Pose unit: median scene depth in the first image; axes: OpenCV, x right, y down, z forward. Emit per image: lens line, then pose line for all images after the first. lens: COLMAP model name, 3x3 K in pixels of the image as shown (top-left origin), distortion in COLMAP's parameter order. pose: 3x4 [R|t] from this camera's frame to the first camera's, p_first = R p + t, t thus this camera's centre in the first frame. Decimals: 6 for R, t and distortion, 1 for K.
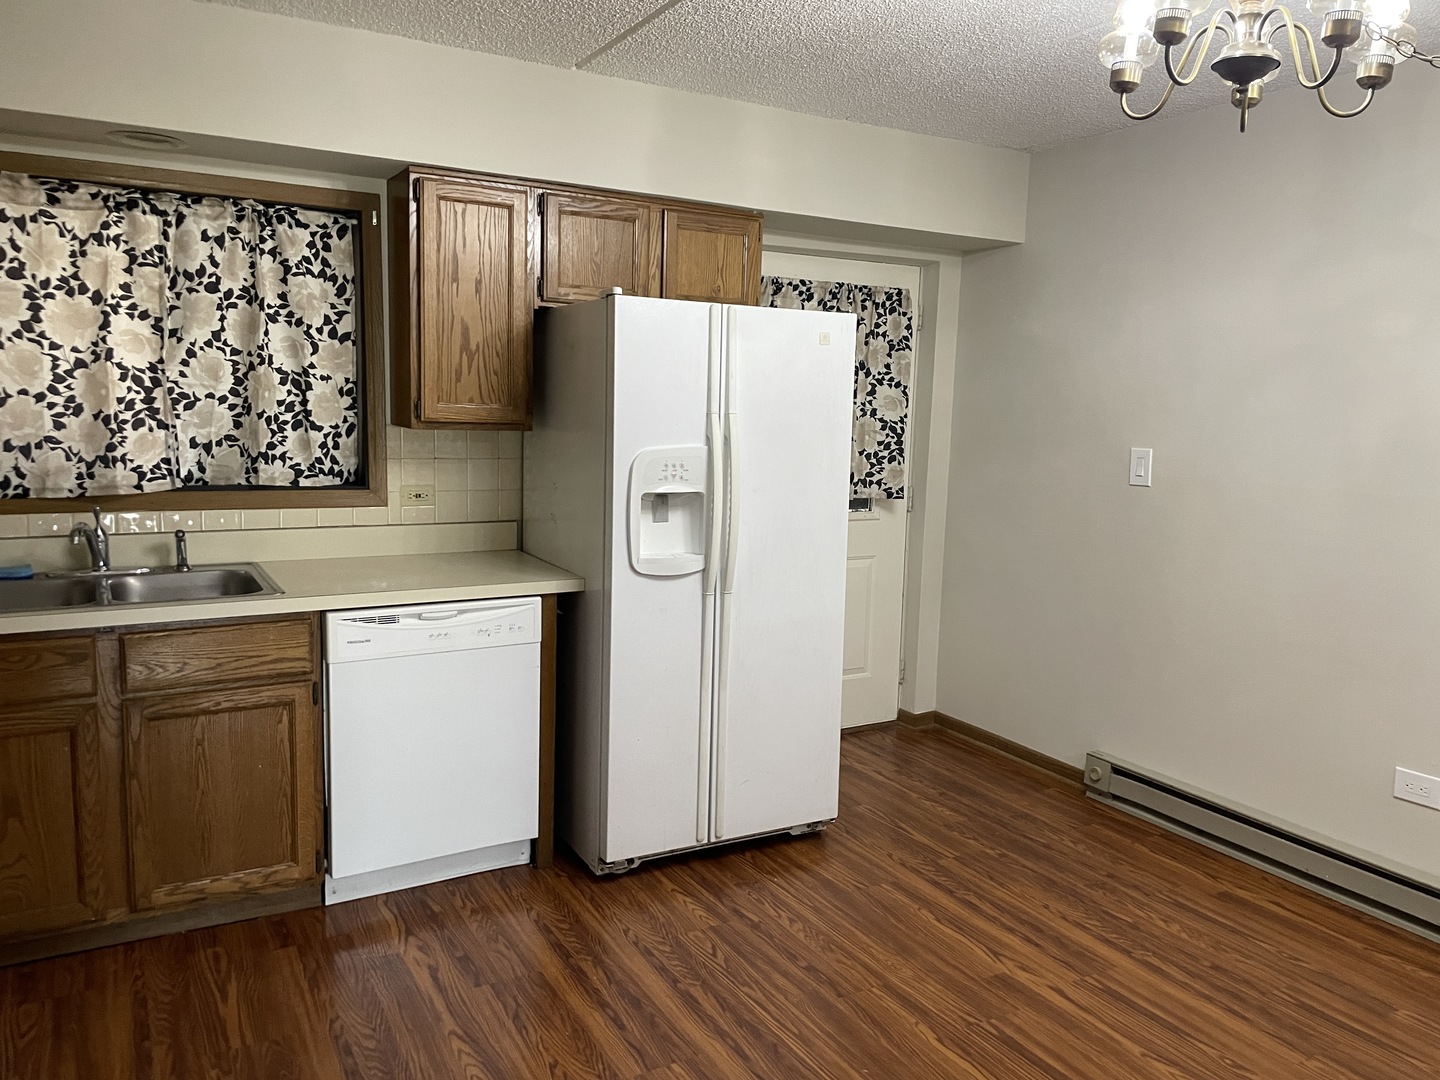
lens RADIAL K [[1085.1, 0, 719.2], [0, 1085.1, 536.8], [0, 0, 1]] dist [0.079420, -0.095108]
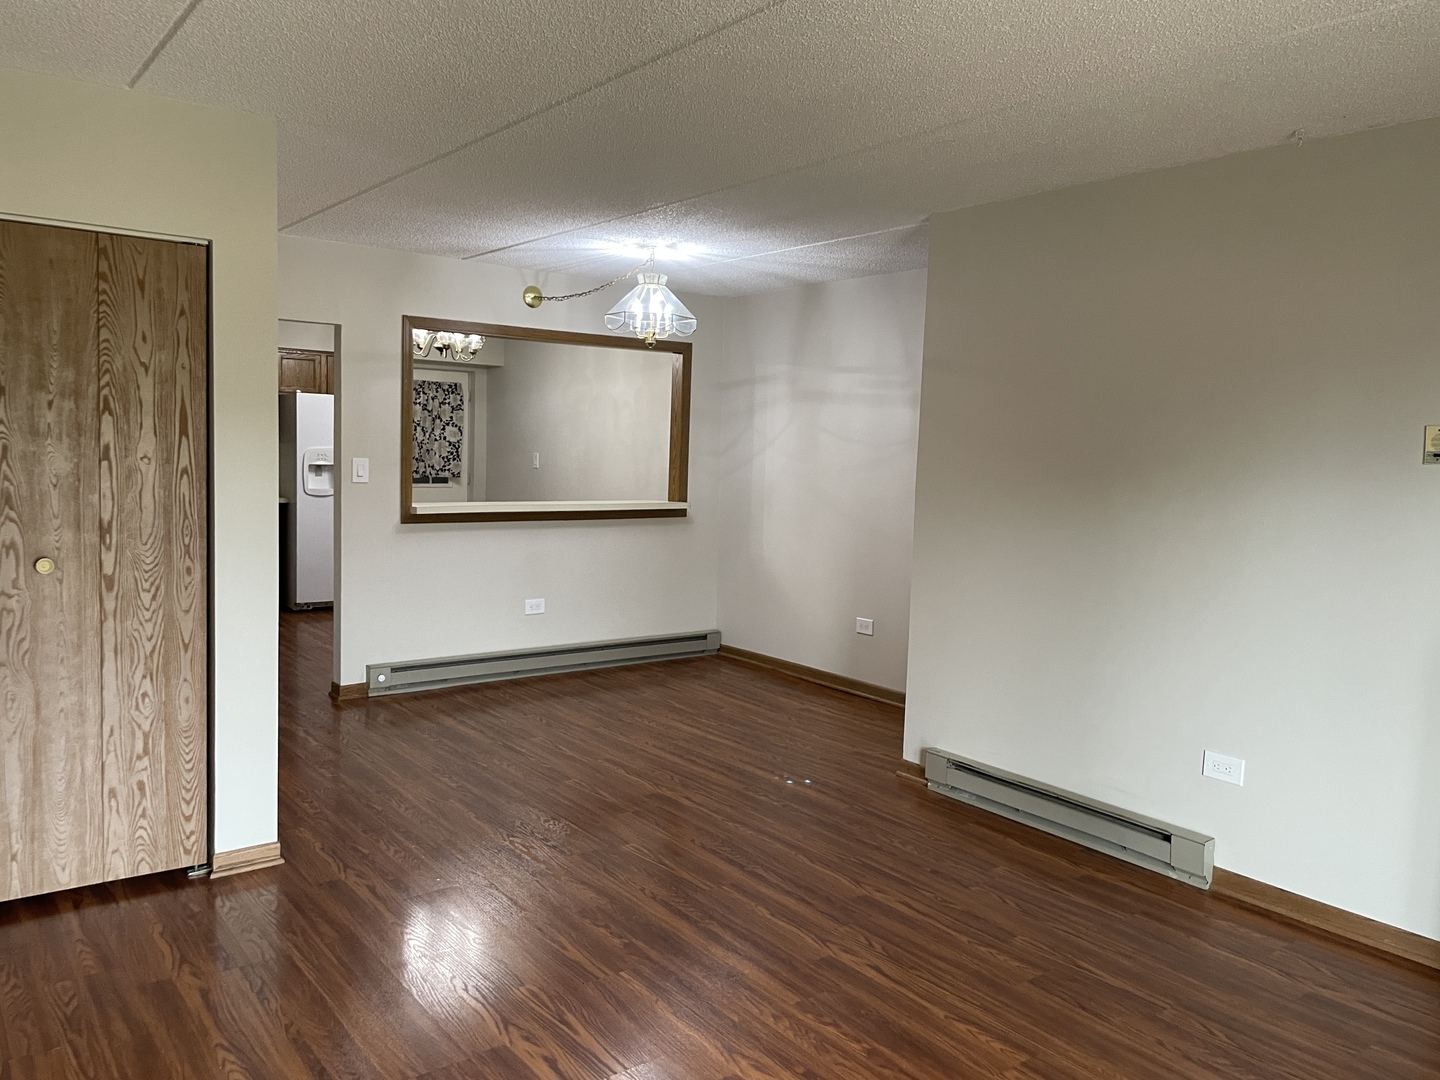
lens RADIAL K [[1085.1, 0, 723.8], [0, 1085.1, 543.9], [0, 0, 1]] dist [0.079420, -0.095108]
pose [[0.990976, -0.008467, 0.133770, 0.574344], [0.012205, 0.999557, -0.027150, 0.239318], [-0.133481, 0.028538, 0.990640, -1.805237]]
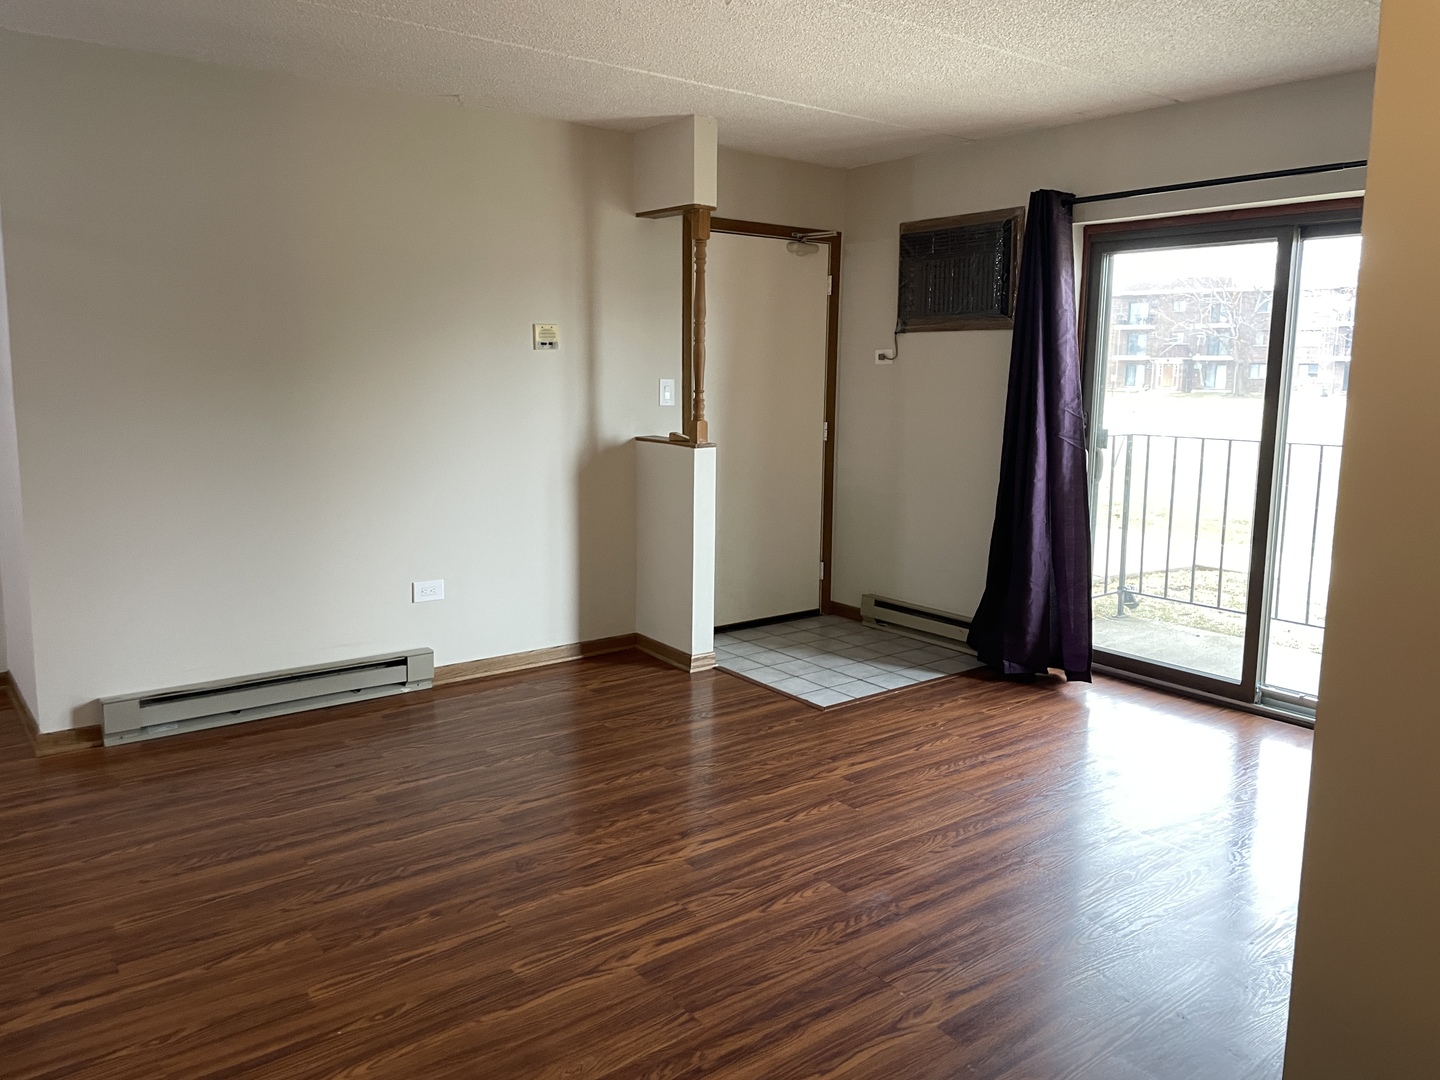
lens RADIAL K [[1085.1, 0, 730.5], [0, 1085.1, 514.7], [0, 0, 1]] dist [0.079420, -0.095108]
pose [[-0.140501, -0.165368, 0.976172, -0.220472], [0.109328, 0.977332, 0.181300, 0.127902], [-0.984026, 0.132196, -0.119237, -0.973599]]
